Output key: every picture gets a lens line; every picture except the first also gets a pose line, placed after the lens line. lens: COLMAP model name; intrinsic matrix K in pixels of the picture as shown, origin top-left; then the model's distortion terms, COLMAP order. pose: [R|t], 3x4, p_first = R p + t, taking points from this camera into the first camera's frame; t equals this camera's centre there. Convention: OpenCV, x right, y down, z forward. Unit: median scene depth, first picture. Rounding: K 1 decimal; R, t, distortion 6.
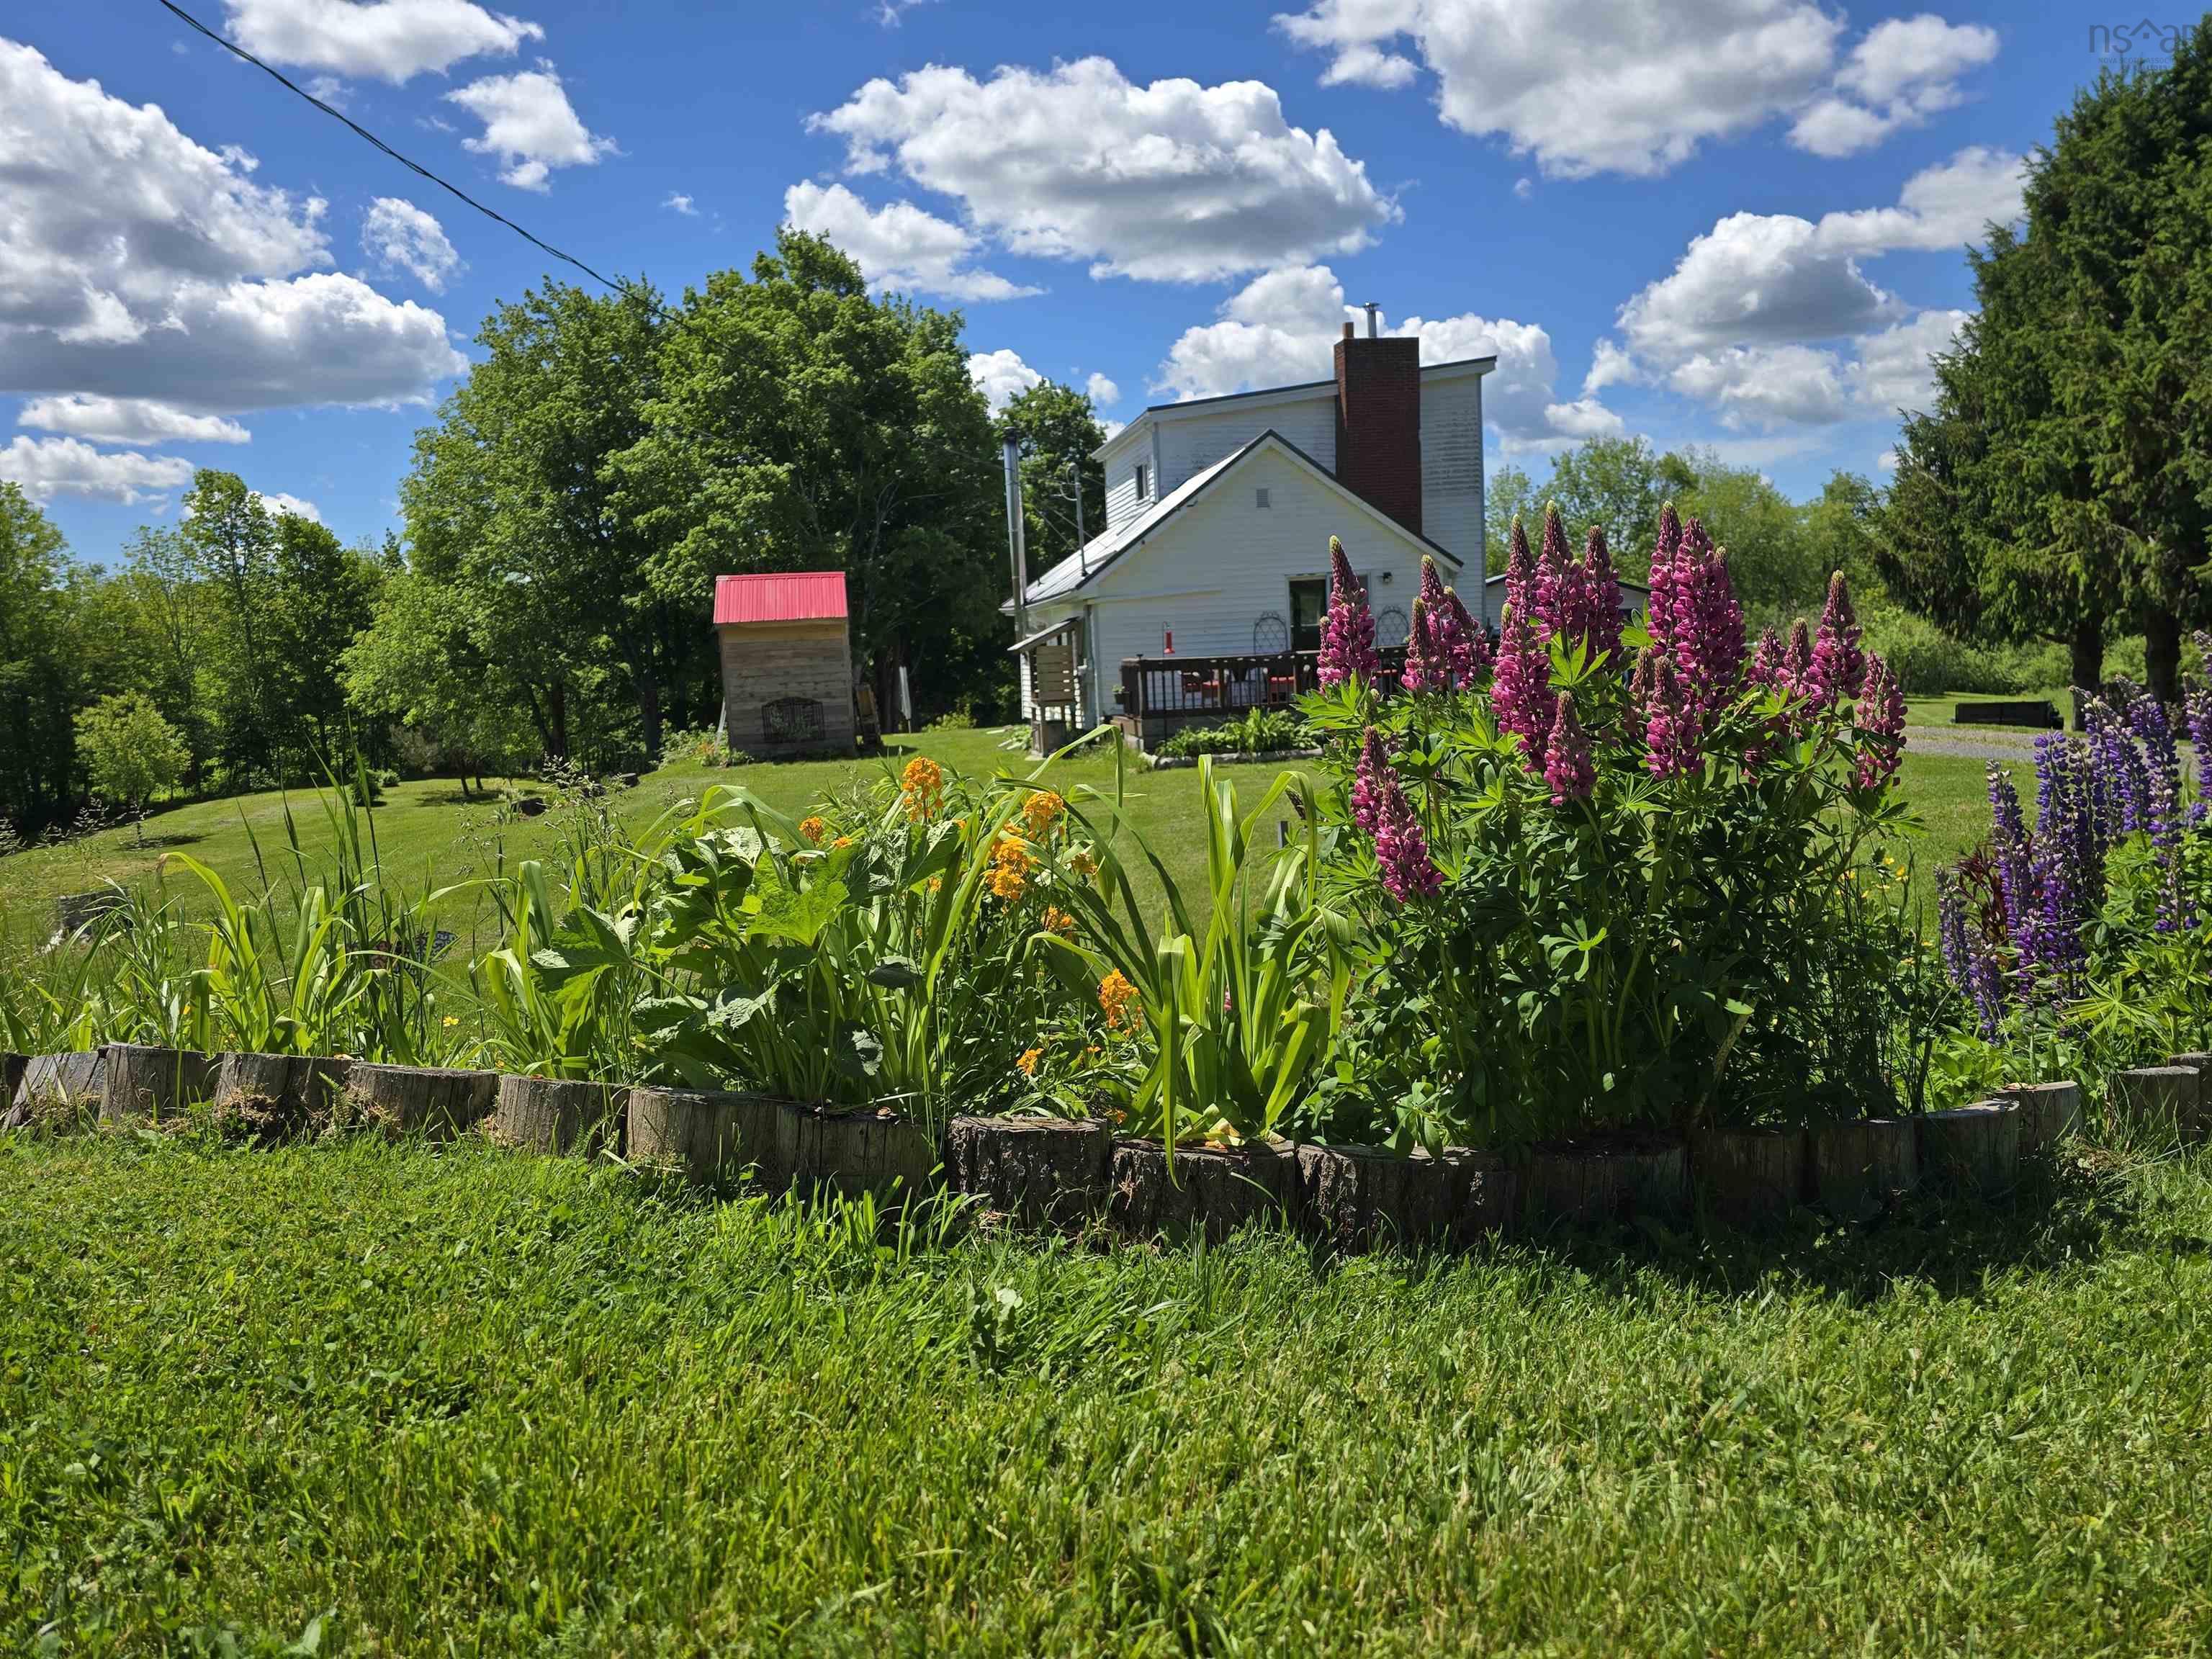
lens RADIAL K [[1461.7, 0, 1106.0], [0, 1461.7, 829.5], [0, 0, 1]] dist [0.147137, -0.185636]
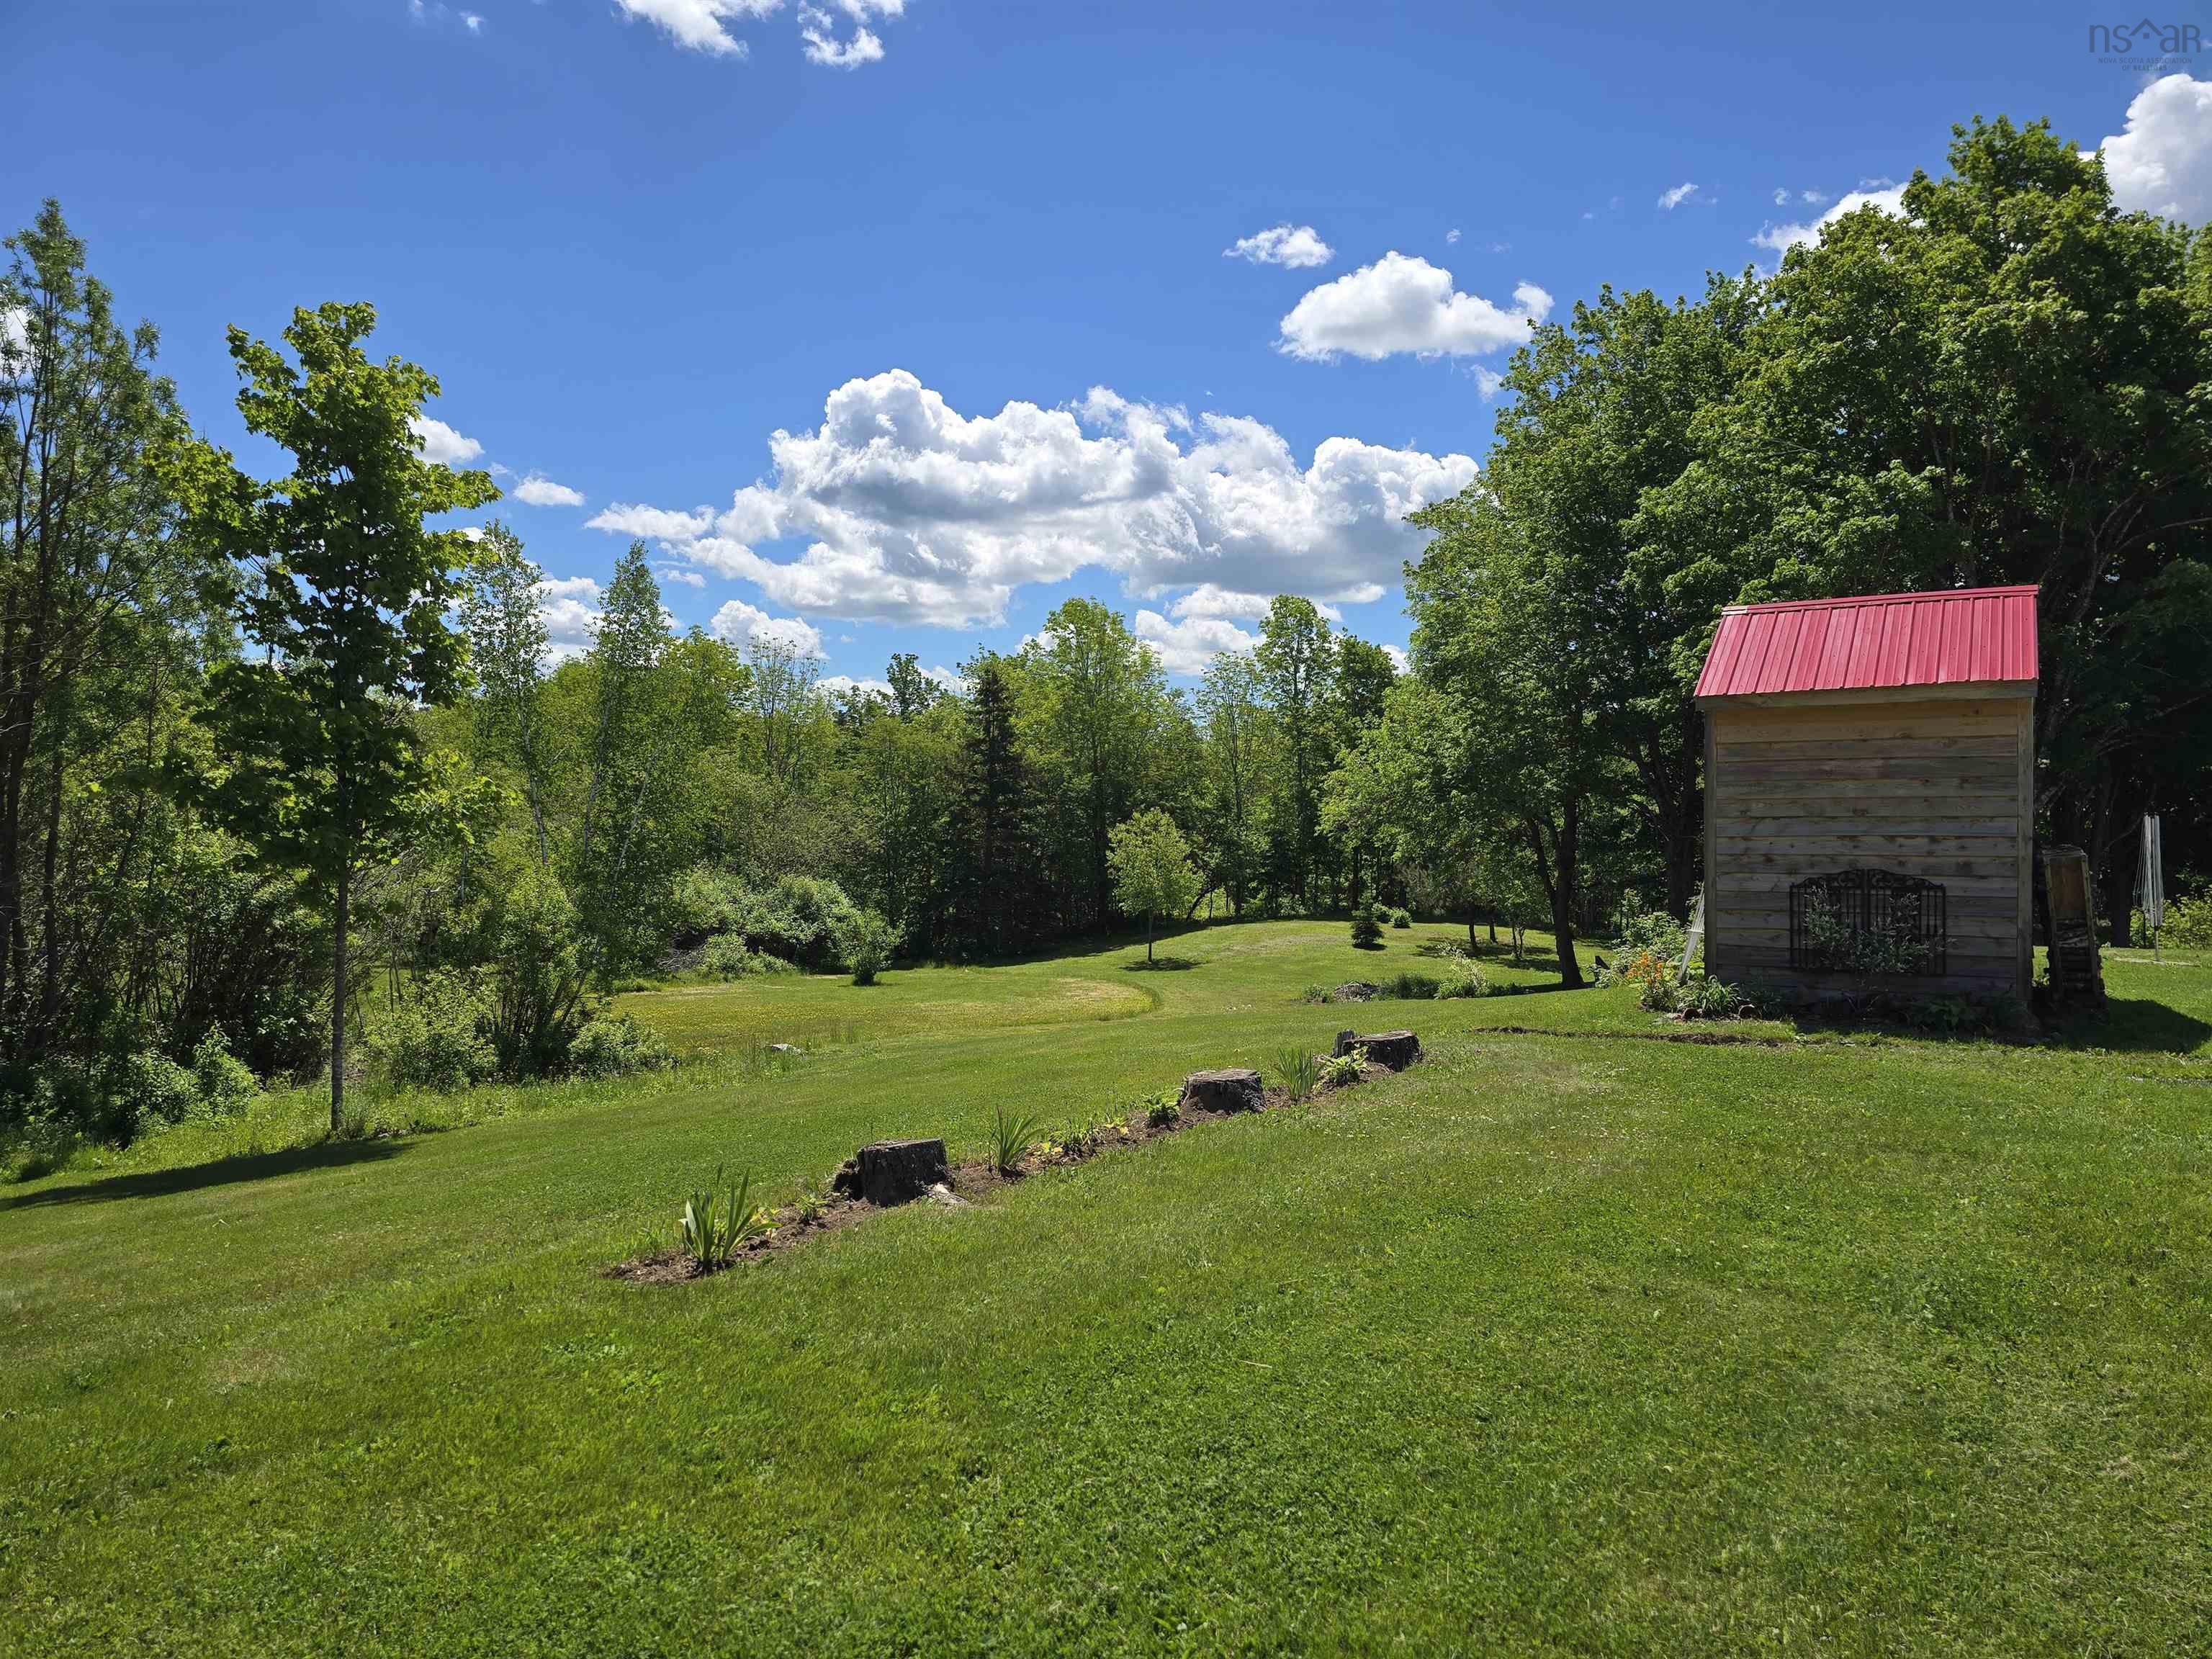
lens RADIAL K [[1461.7, 0, 1106.0], [0, 1461.7, 829.5], [0, 0, 1]] dist [0.147137, -0.185636]
pose [[0.756425, 0.054447, -0.651810, -0.089519], [-0.115649, 0.991962, -0.051350, -0.048965], [0.643775, 0.114223, 0.756642, 0.483900]]
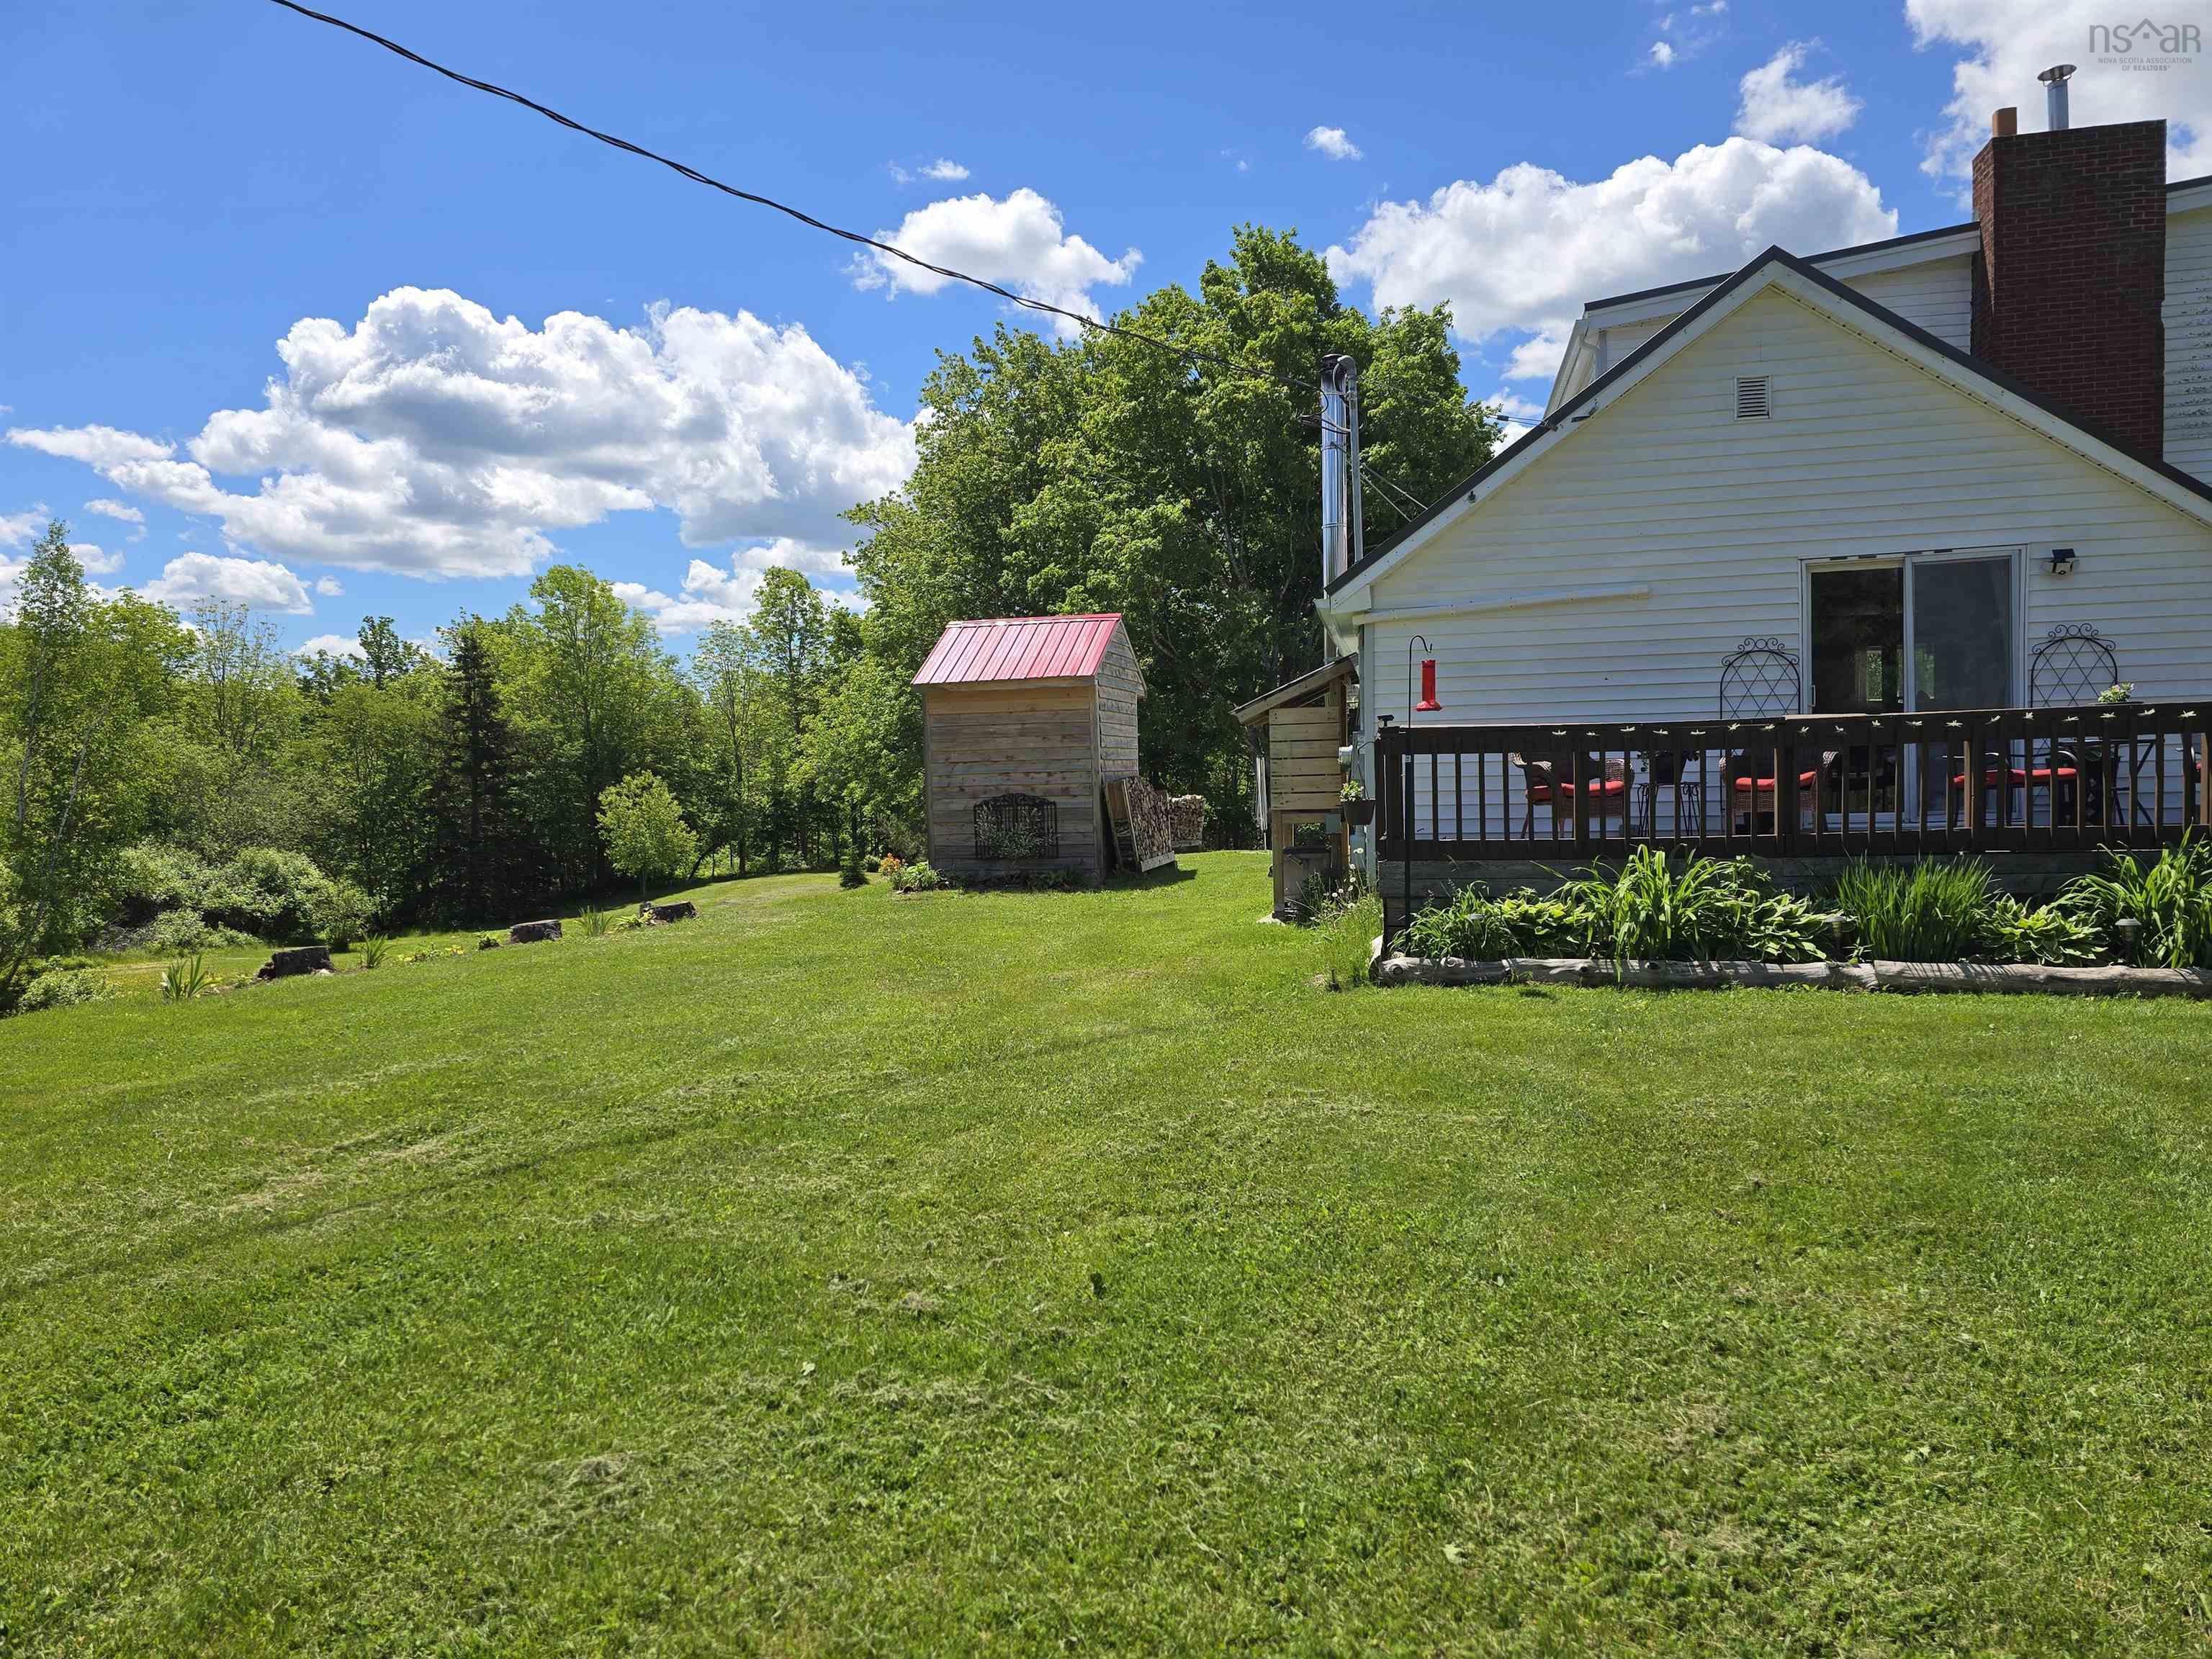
lens RADIAL K [[1470.8, 0, 1096.7], [0, 1470.8, 842.6], [0, 0, 1]] dist [0.077603, -0.080996]
pose [[0.916389, 0.044881, -0.397764, 0.081801], [-0.068398, 0.996637, -0.045124, -0.036200], [0.394401, 0.068557, 0.916377, 0.366611]]
